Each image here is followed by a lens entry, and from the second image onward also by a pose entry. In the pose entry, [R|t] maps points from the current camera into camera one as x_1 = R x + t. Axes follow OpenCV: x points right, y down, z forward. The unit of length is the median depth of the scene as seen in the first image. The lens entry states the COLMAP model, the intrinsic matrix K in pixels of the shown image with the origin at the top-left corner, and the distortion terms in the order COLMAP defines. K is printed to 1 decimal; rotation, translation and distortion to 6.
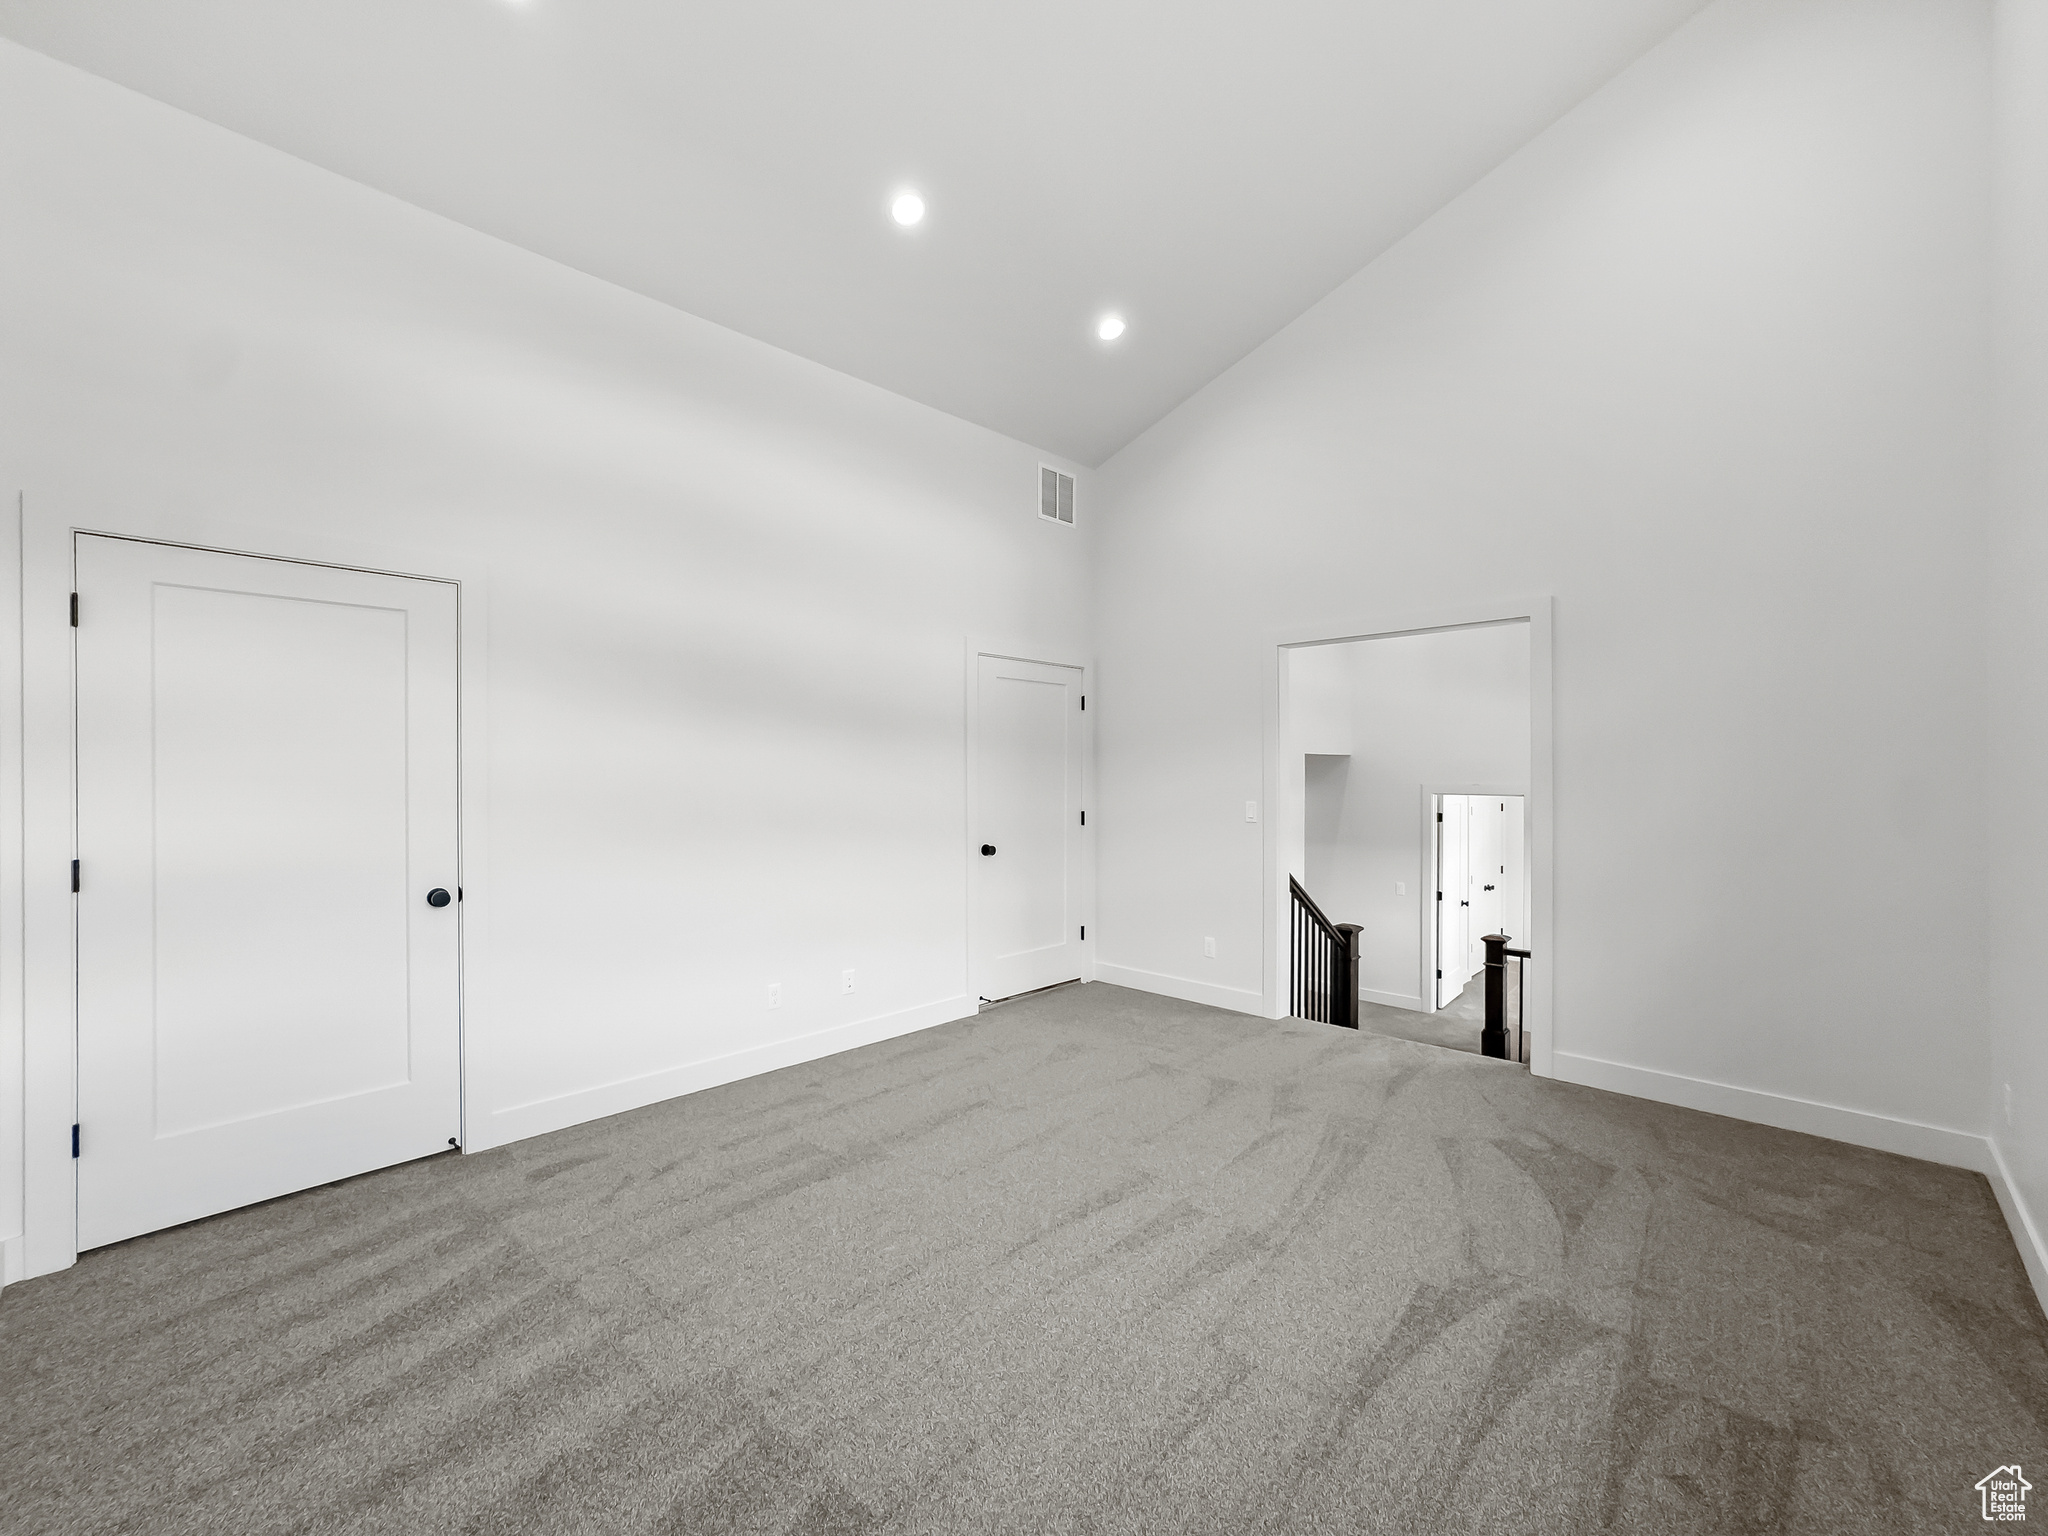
lens RADIAL K [[830.0, 0, 1024.8], [0, 830.0, 775.9], [0, 0, 1]] dist [-0.032944, 0.019089]
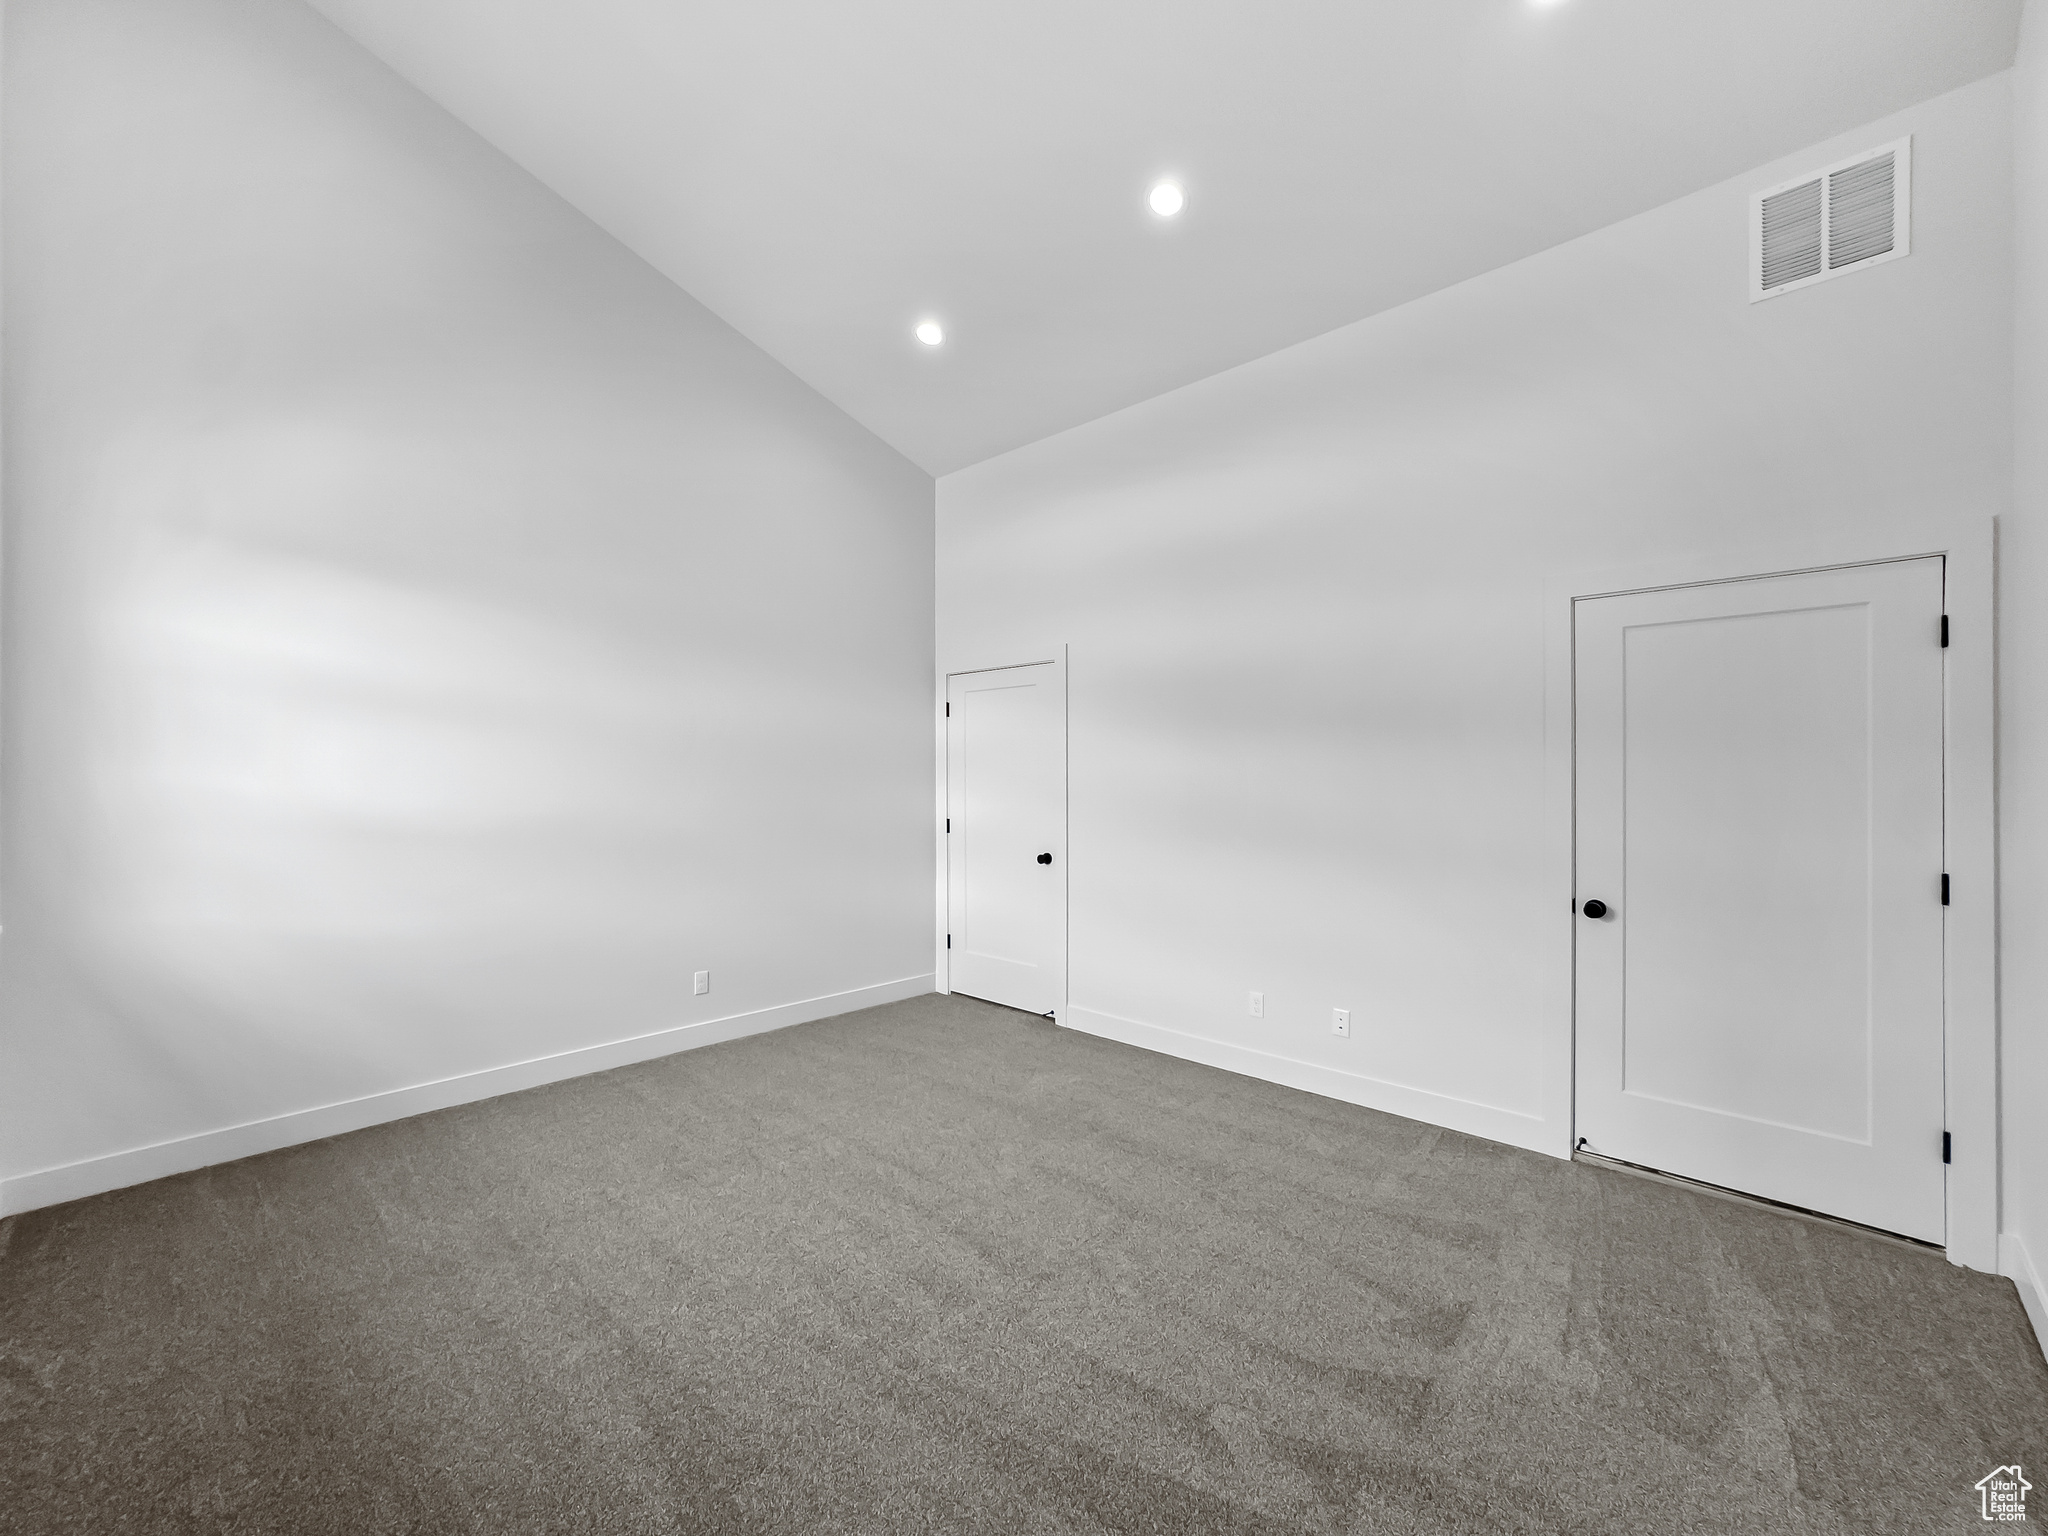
lens RADIAL K [[830.0, 0, 1024.8], [0, 830.0, 775.9], [0, 0, 1]] dist [-0.032944, 0.019089]
pose [[0.028422, 0.002194, -0.999594, 0.647147], [-0.002791, 0.999994, 0.002115, -0.012410], [0.999592, 0.002730, 0.028428, 0.641510]]
